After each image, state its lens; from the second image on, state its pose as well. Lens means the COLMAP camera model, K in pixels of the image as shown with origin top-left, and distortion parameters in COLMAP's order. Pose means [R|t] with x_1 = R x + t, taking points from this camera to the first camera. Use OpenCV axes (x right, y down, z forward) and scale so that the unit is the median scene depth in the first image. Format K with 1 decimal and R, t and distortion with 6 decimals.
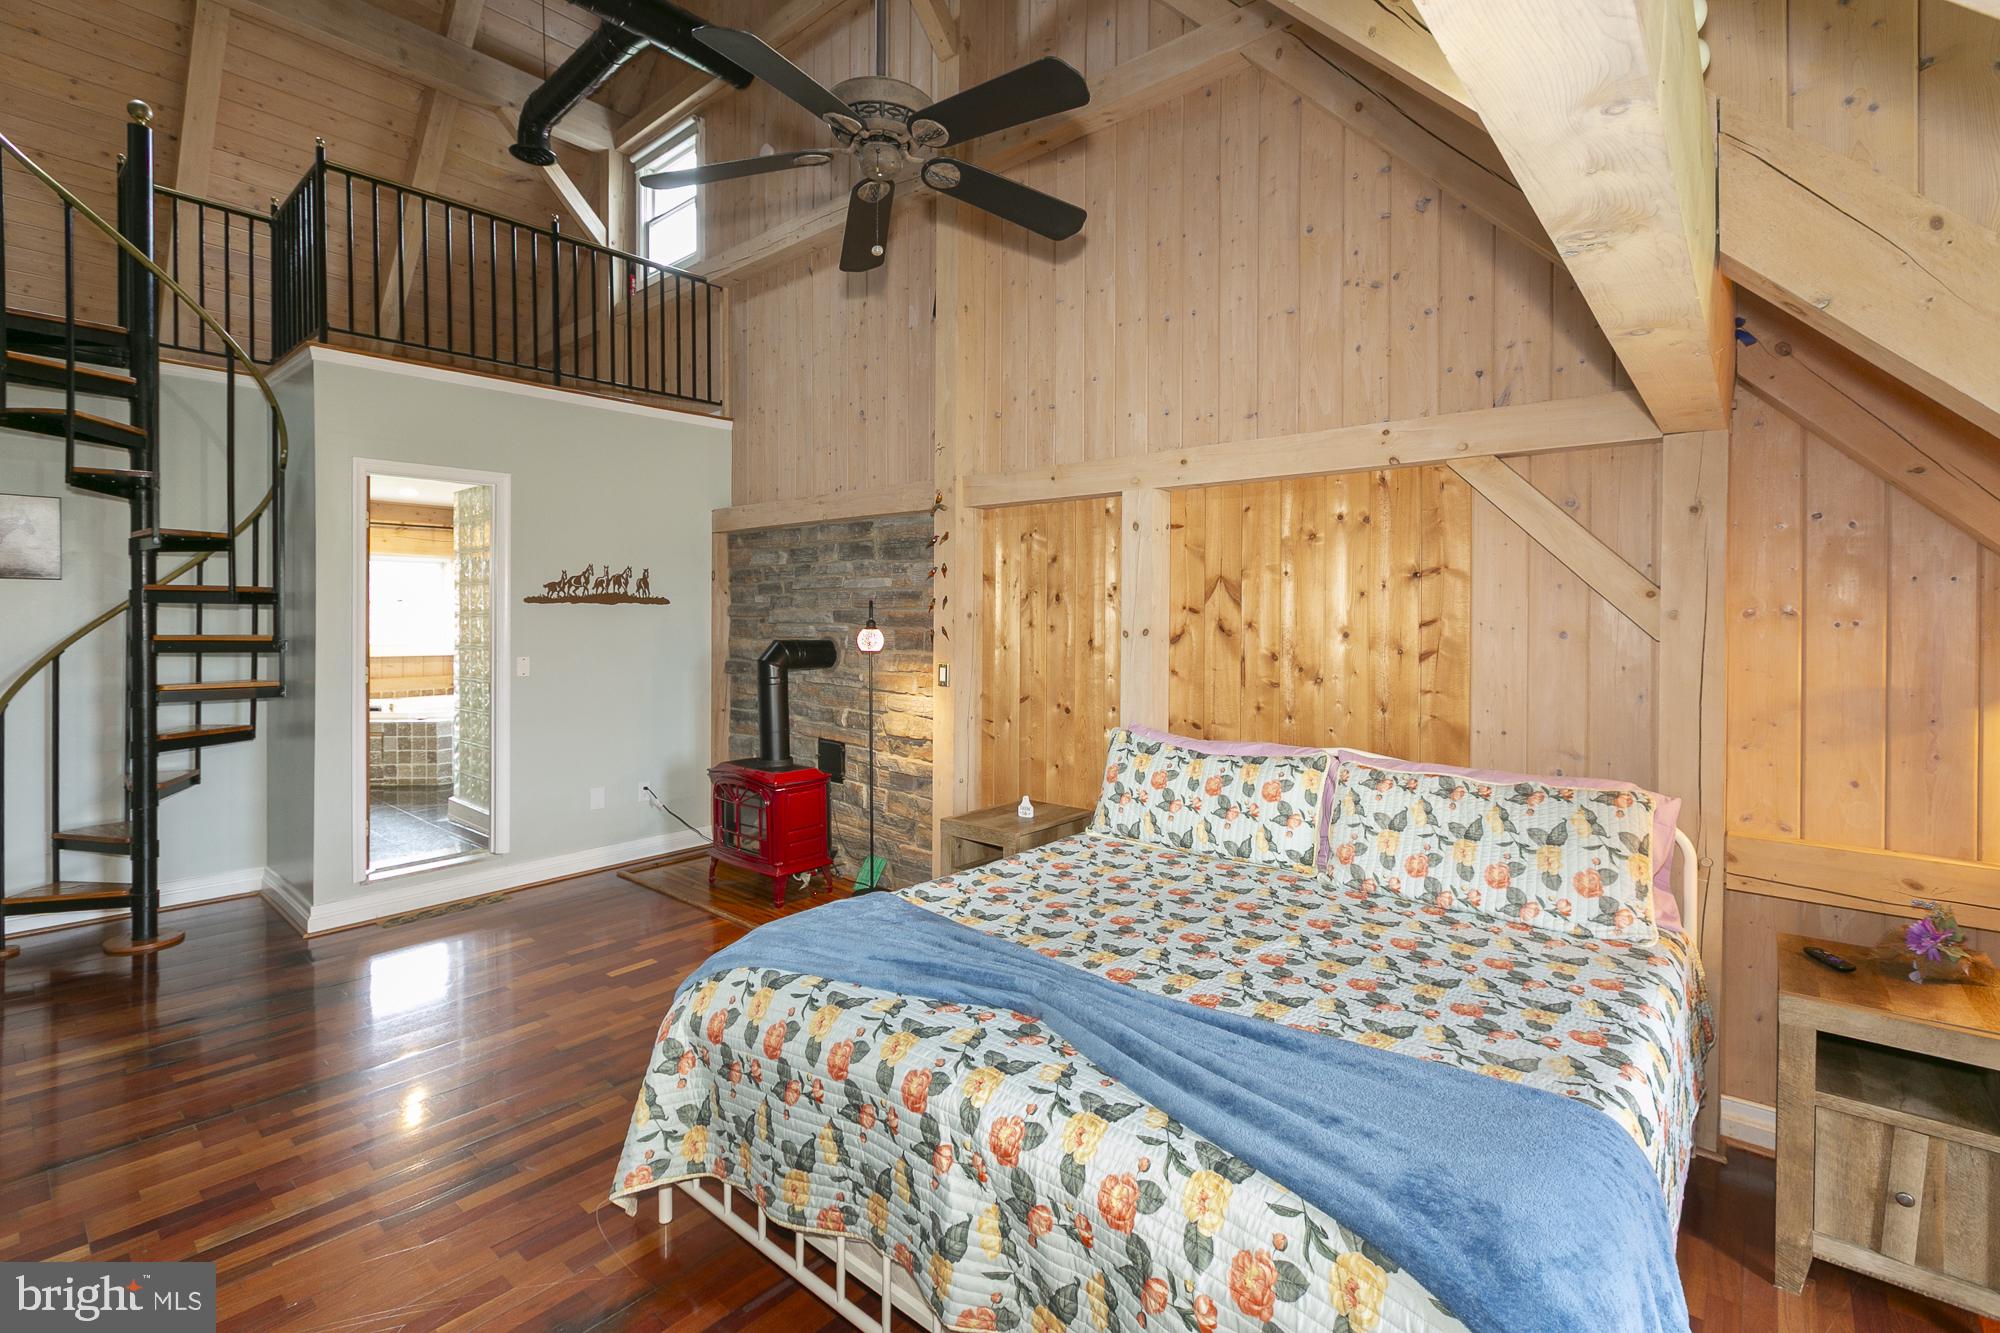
lens RADIAL K [[926.0, 0, 908.2], [0, 926.0, 619.6], [0, 0, 1]] dist [0.004652, 0.000329]
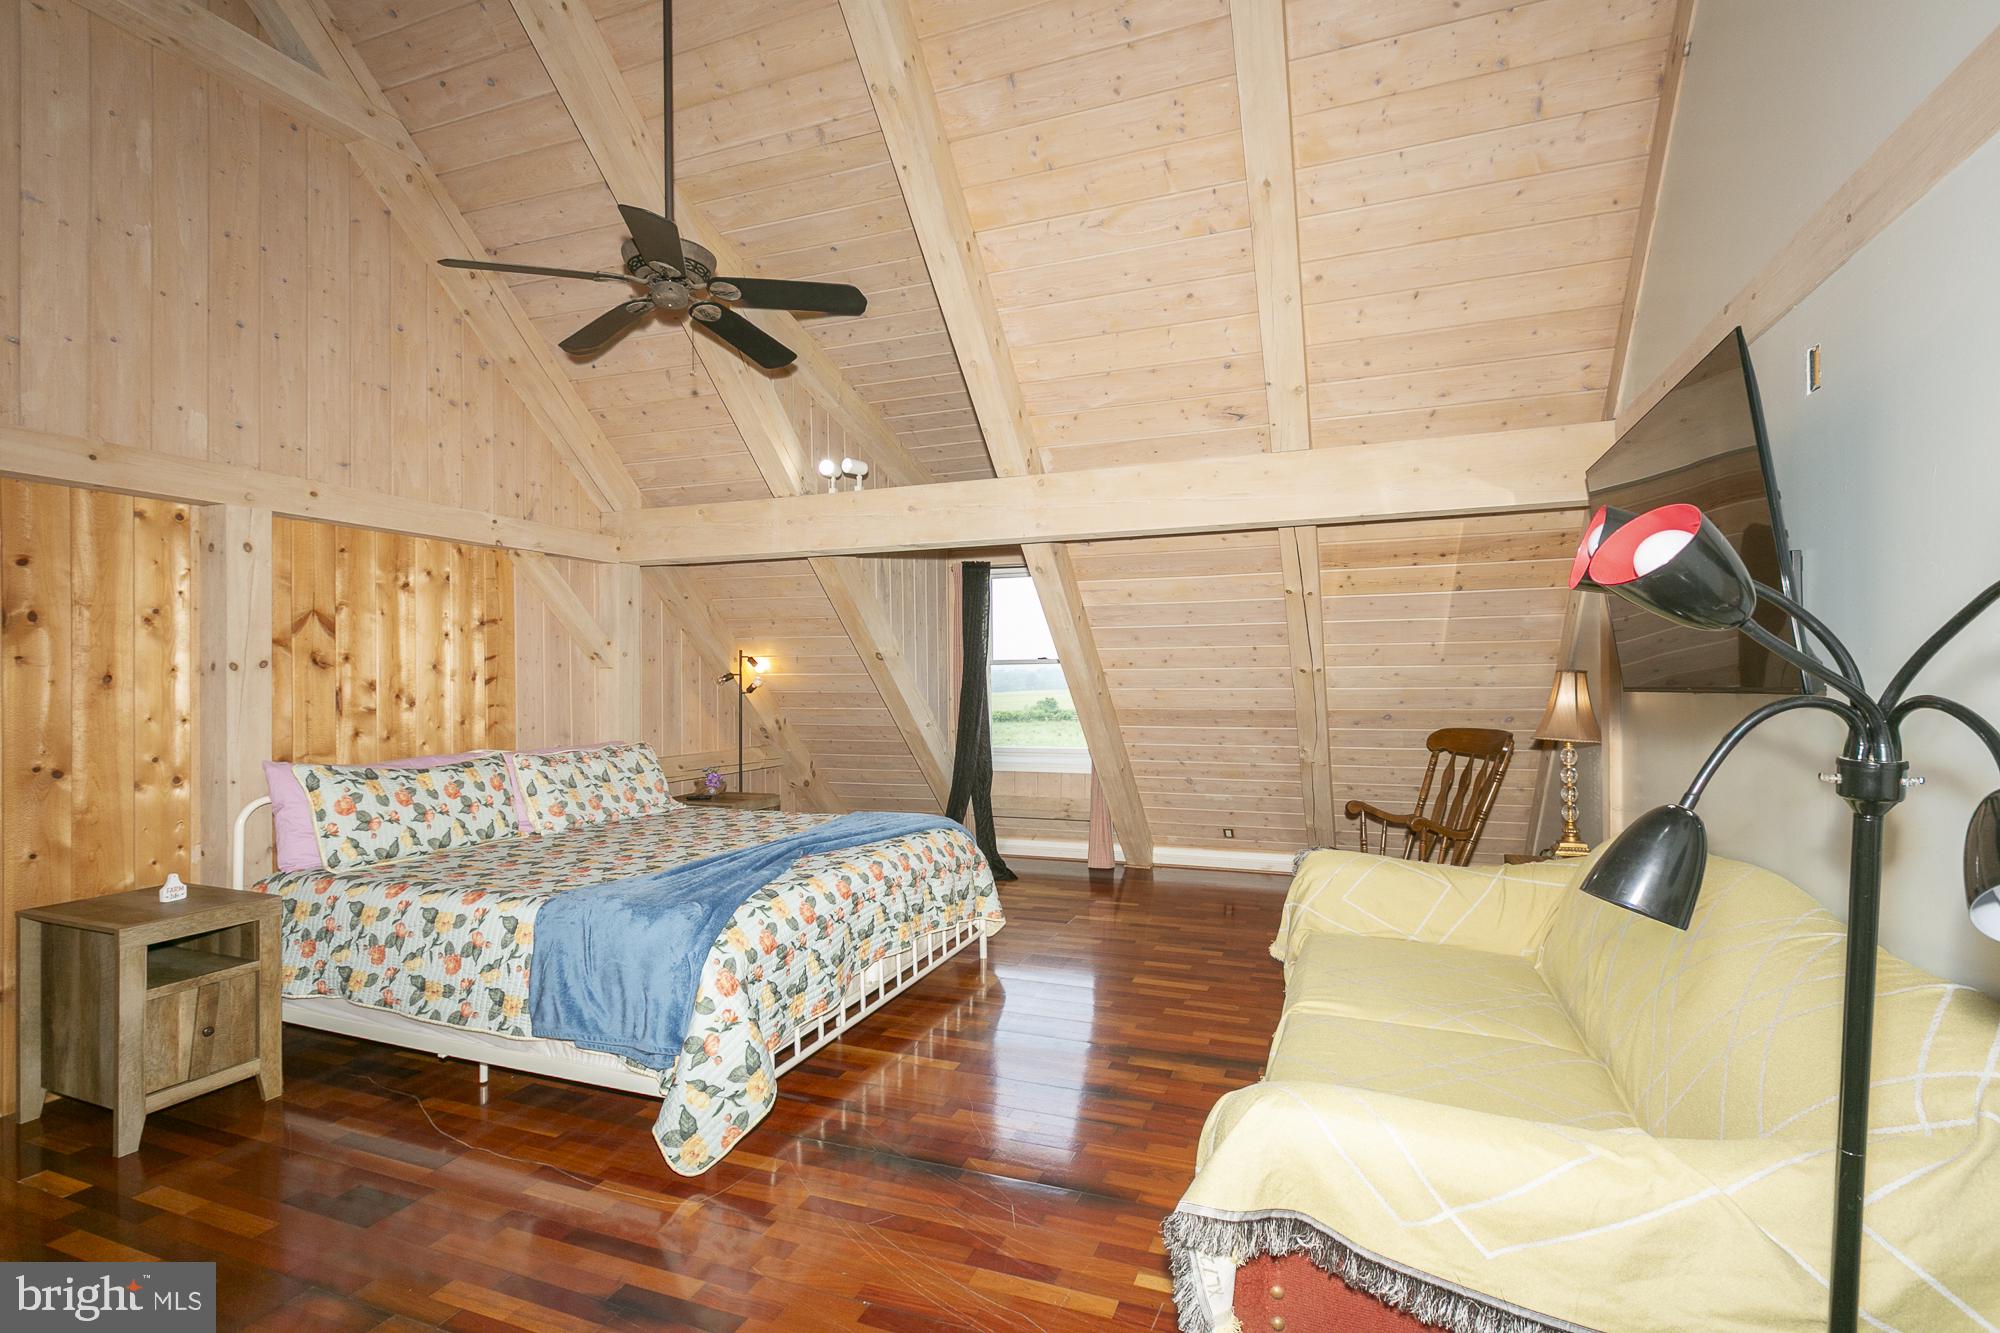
lens RADIAL K [[893.3, 0, 1038.2], [0, 893.3, 673.6], [0, 0, 1]] dist [0.003115, -0.000681]
pose [[-0.401641, 0.002643, 0.915793, -0.785141], [0.008128, 0.999967, 0.000679, 0.025883], [-0.915761, 0.007716, -0.401649, 0.585583]]
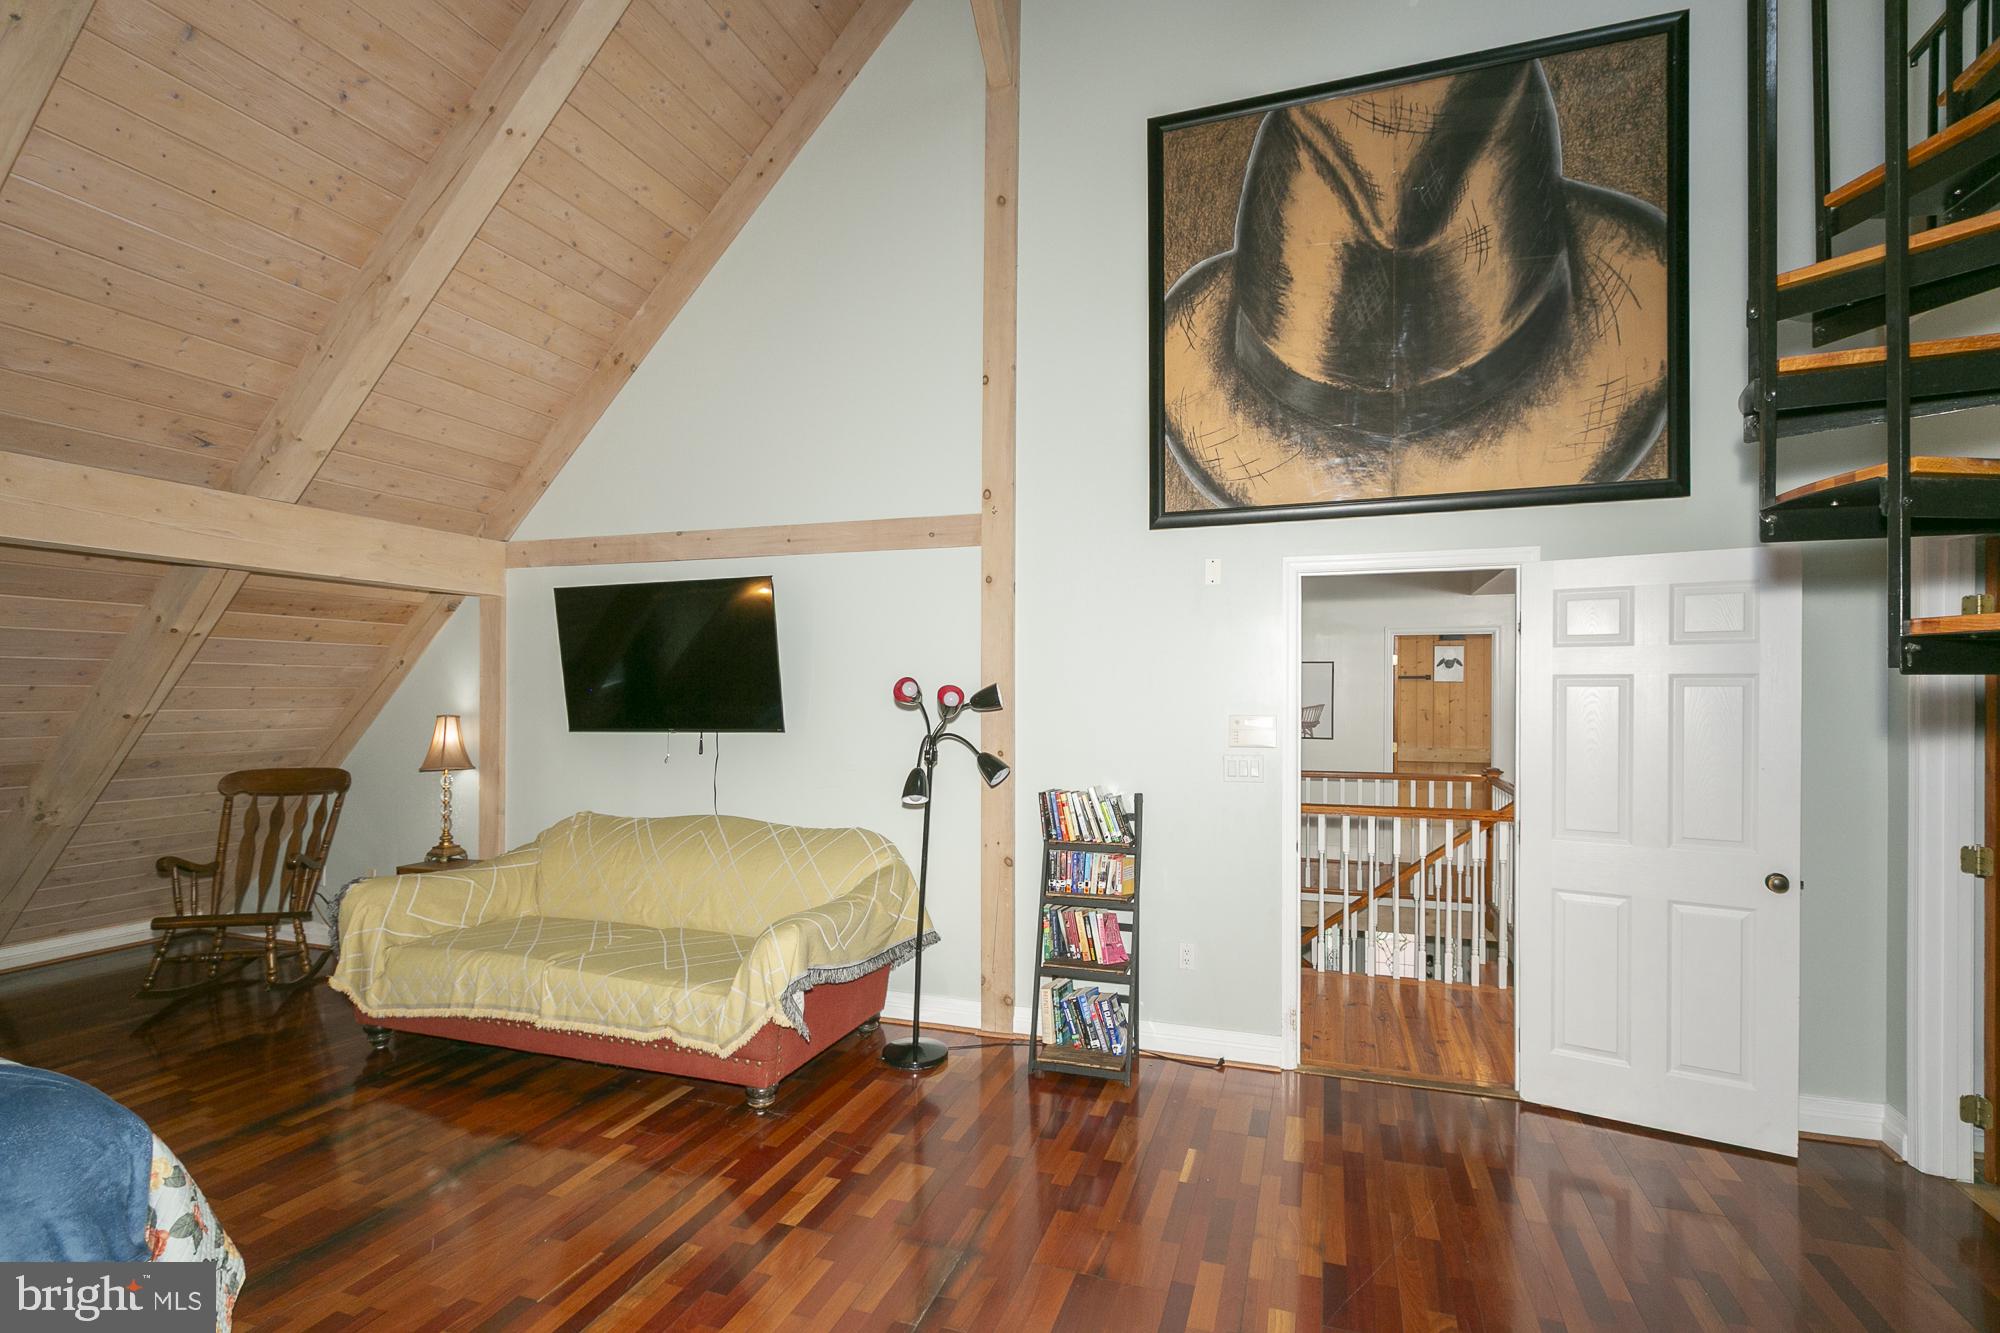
lens RADIAL K [[910.8, 0, 1004.6], [0, 910.8, 694.5], [0, 0, 1]] dist [0.004745, -0.001370]
pose [[-0.911711, -0.007794, -0.410758, -0.338515], [-0.009155, 0.999957, 0.001345, -0.008134], [0.410730, 0.004987, -0.911743, 1.159770]]
